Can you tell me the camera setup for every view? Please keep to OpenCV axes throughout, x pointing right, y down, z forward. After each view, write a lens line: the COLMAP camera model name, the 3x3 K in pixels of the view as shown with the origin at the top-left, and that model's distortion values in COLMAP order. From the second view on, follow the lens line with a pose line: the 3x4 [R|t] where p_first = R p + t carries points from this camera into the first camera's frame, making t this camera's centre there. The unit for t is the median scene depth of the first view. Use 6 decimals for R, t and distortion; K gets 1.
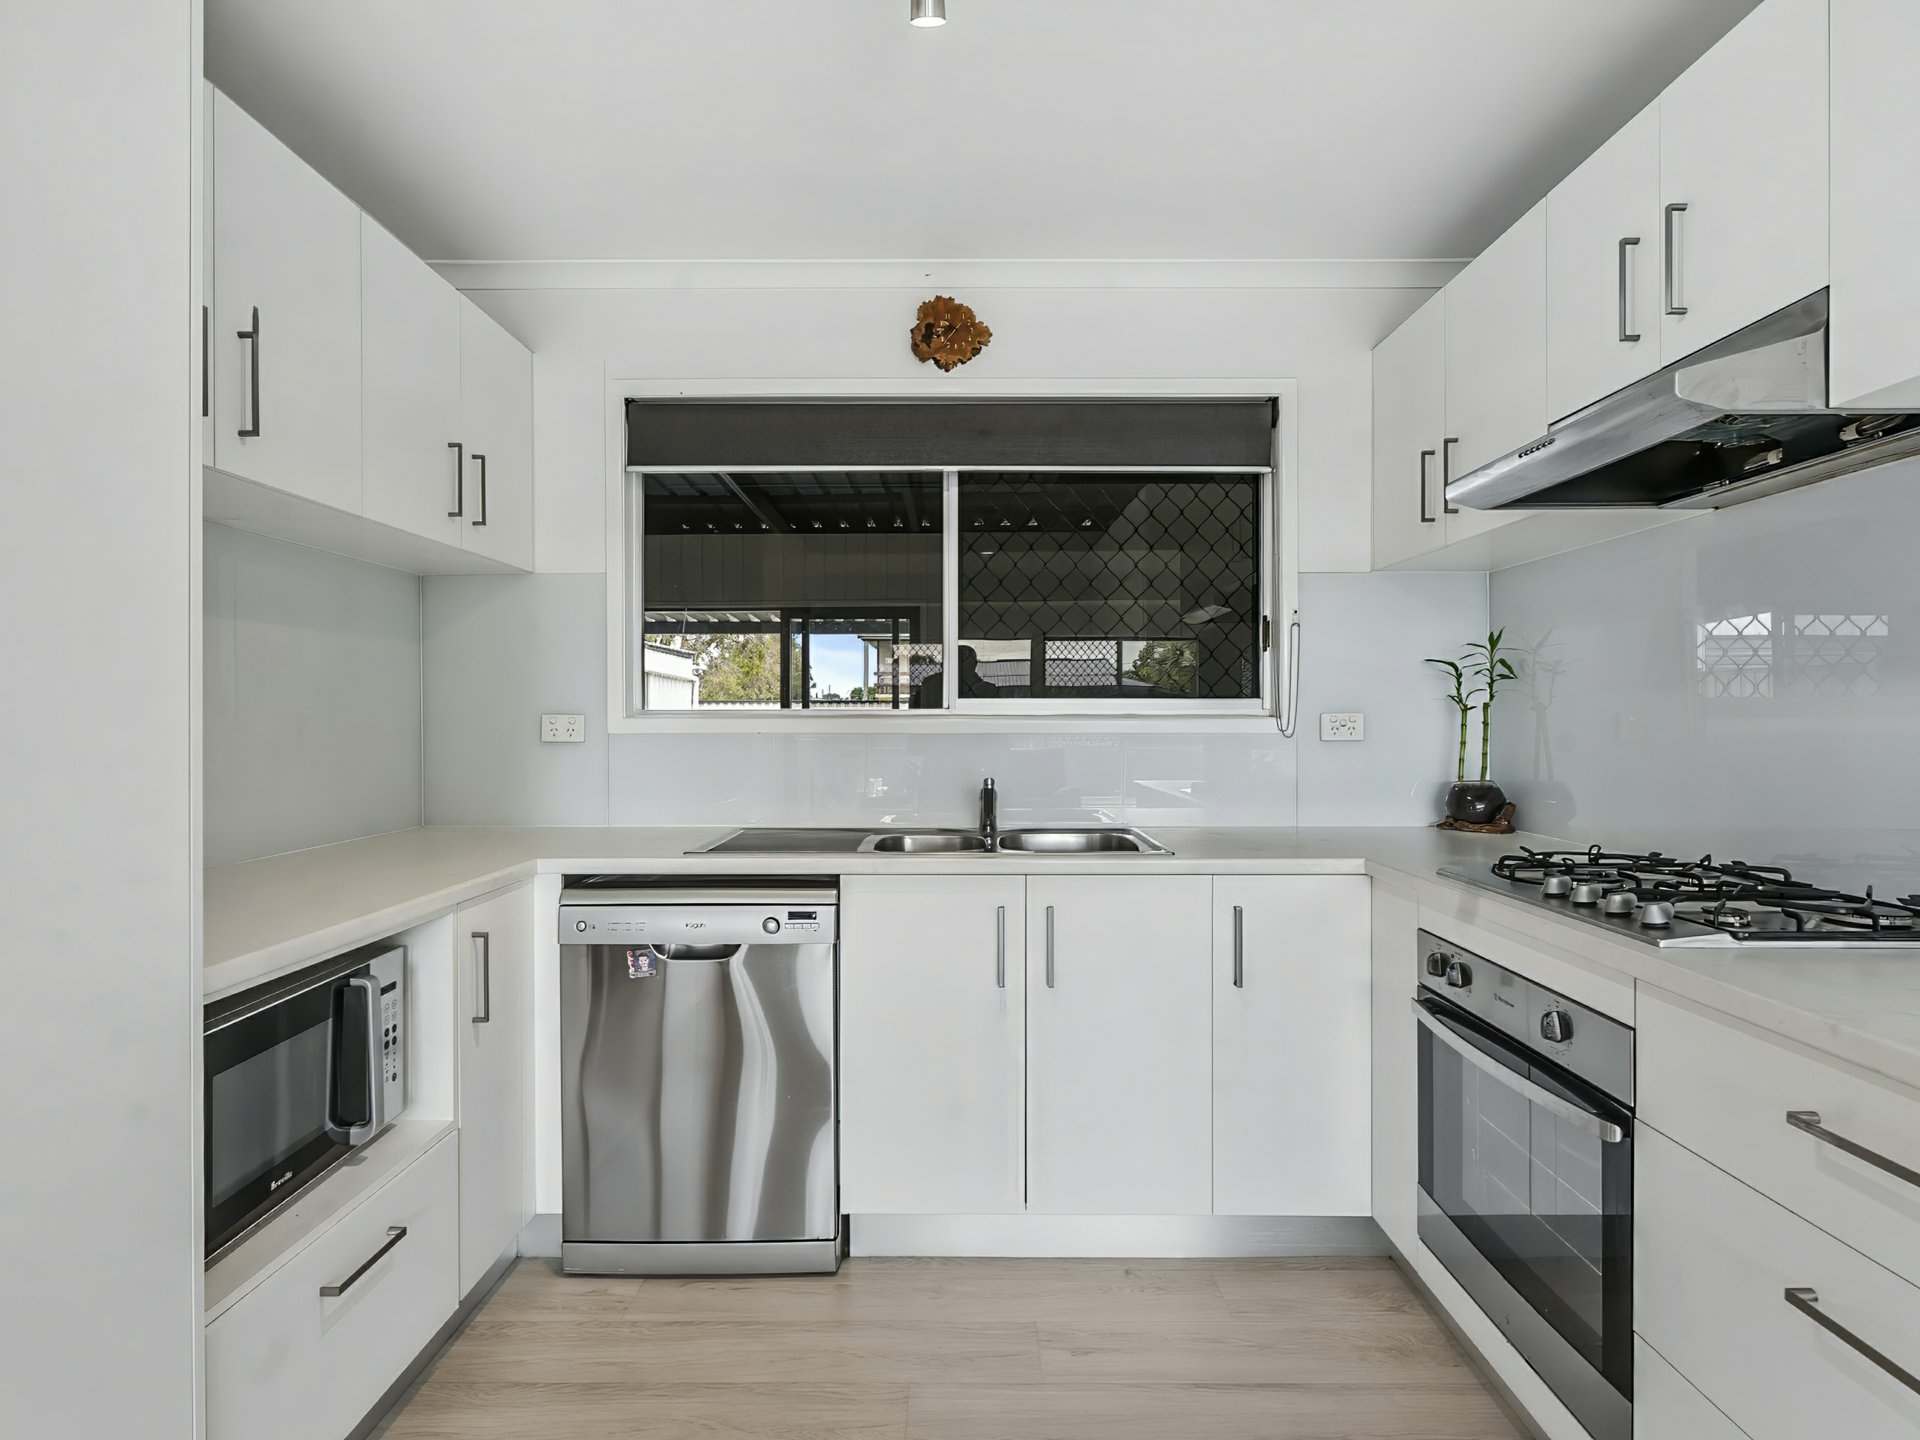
lens RADIAL K [[972.4, 0, 962.3], [0, 972.4, 721.5], [0, 0, 1]] dist [-0.001295, -0.000586]
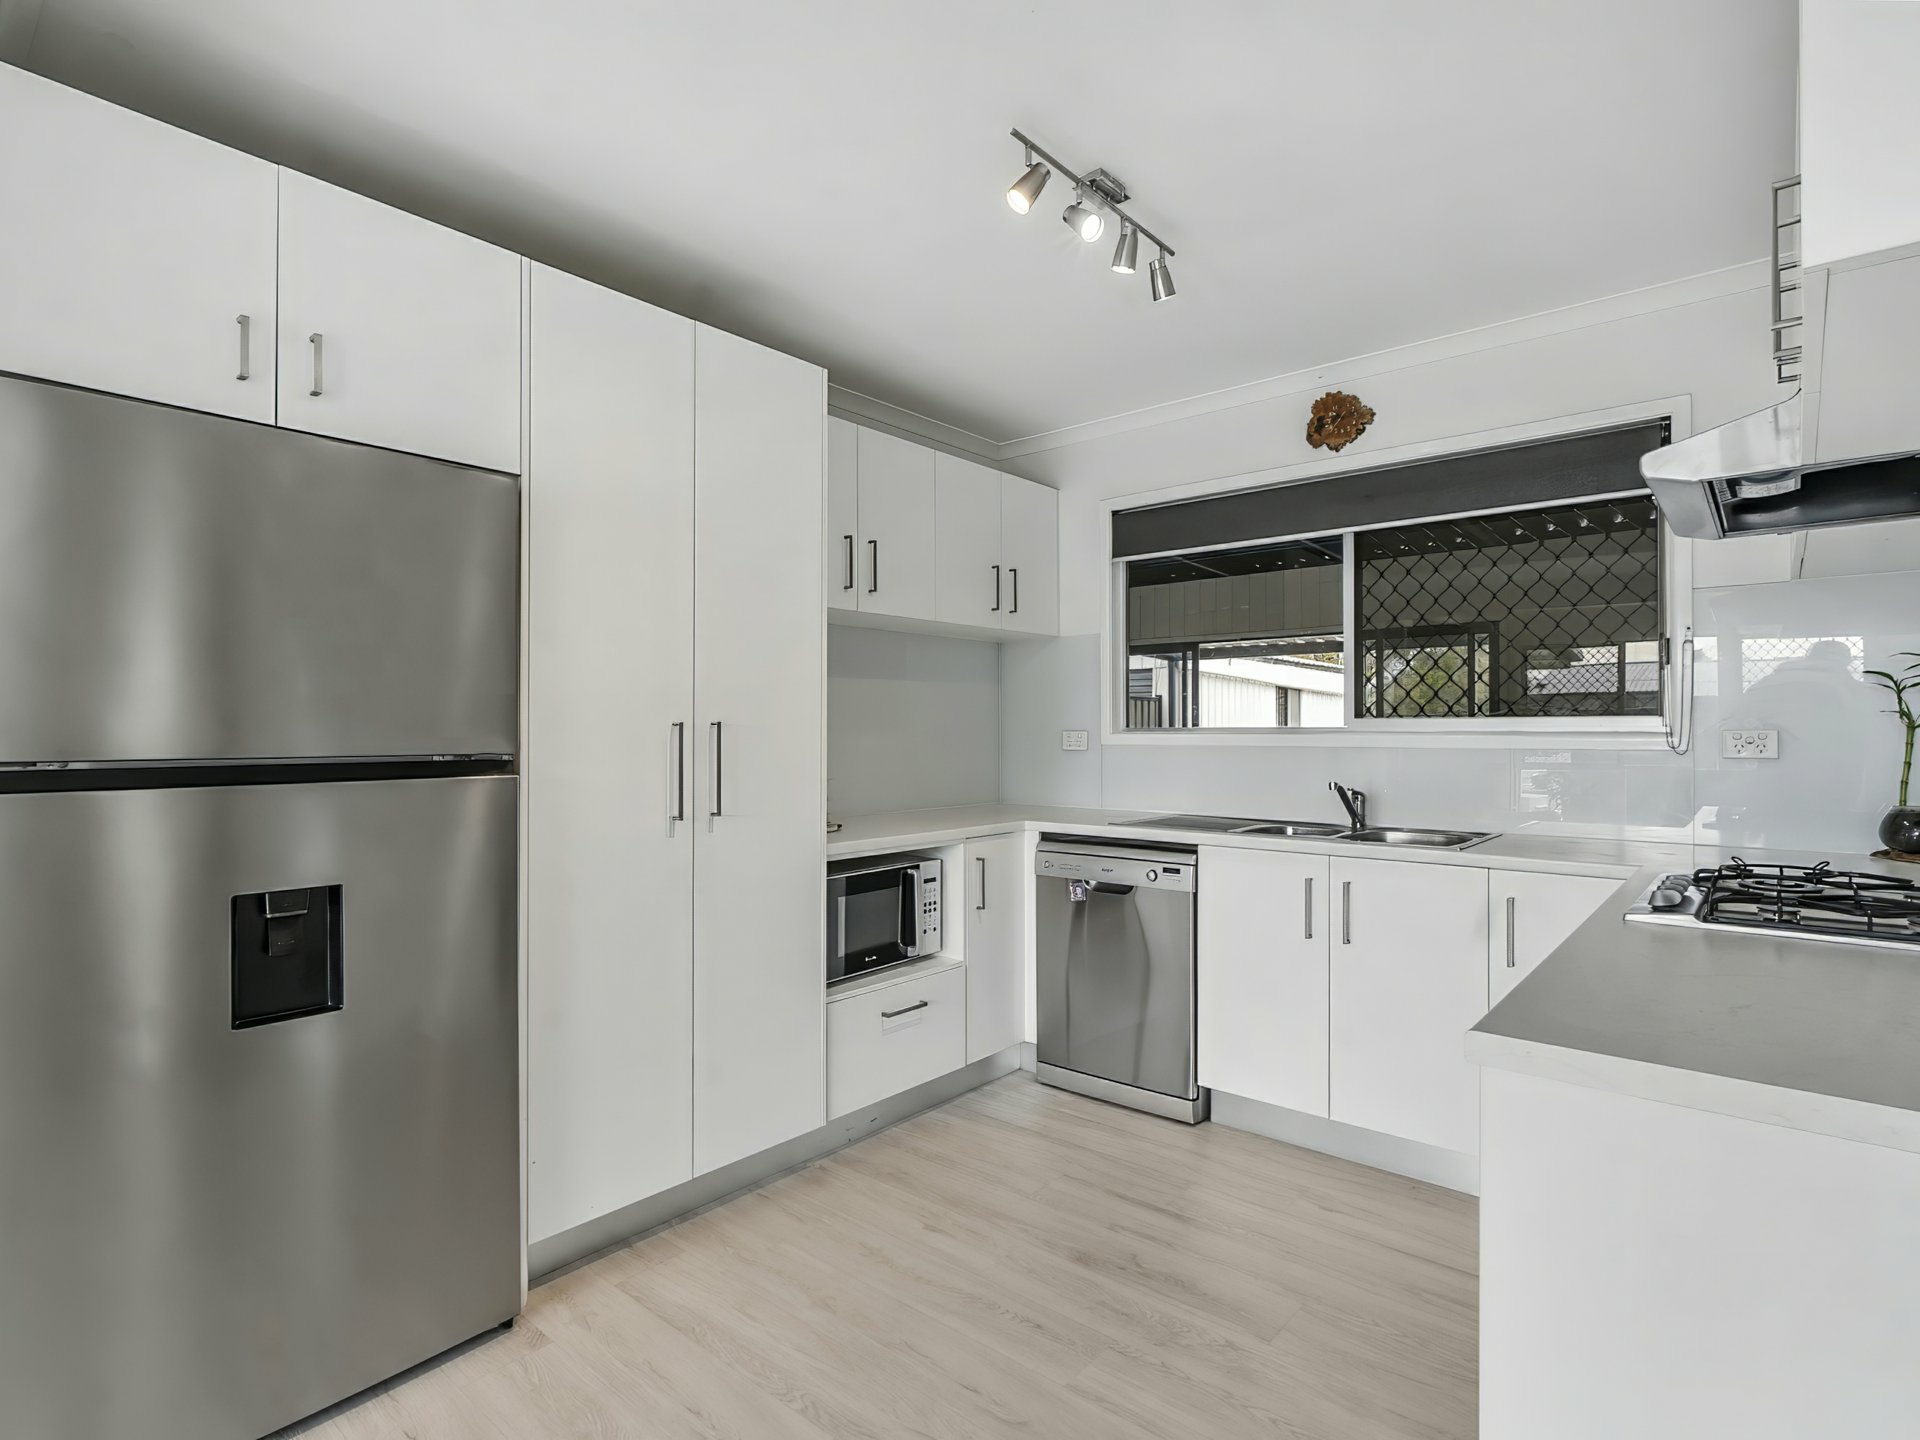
lens RADIAL K [[972.4, 0, 958.1], [0, 972.4, 725.4], [0, 0, 1]] dist [-0.001295, -0.000586]
pose [[0.762387, -0.003754, -0.647111, 0.515757], [-0.002539, 0.999958, -0.008792, -0.003204], [0.647117, 0.008346, 0.762345, -0.303364]]
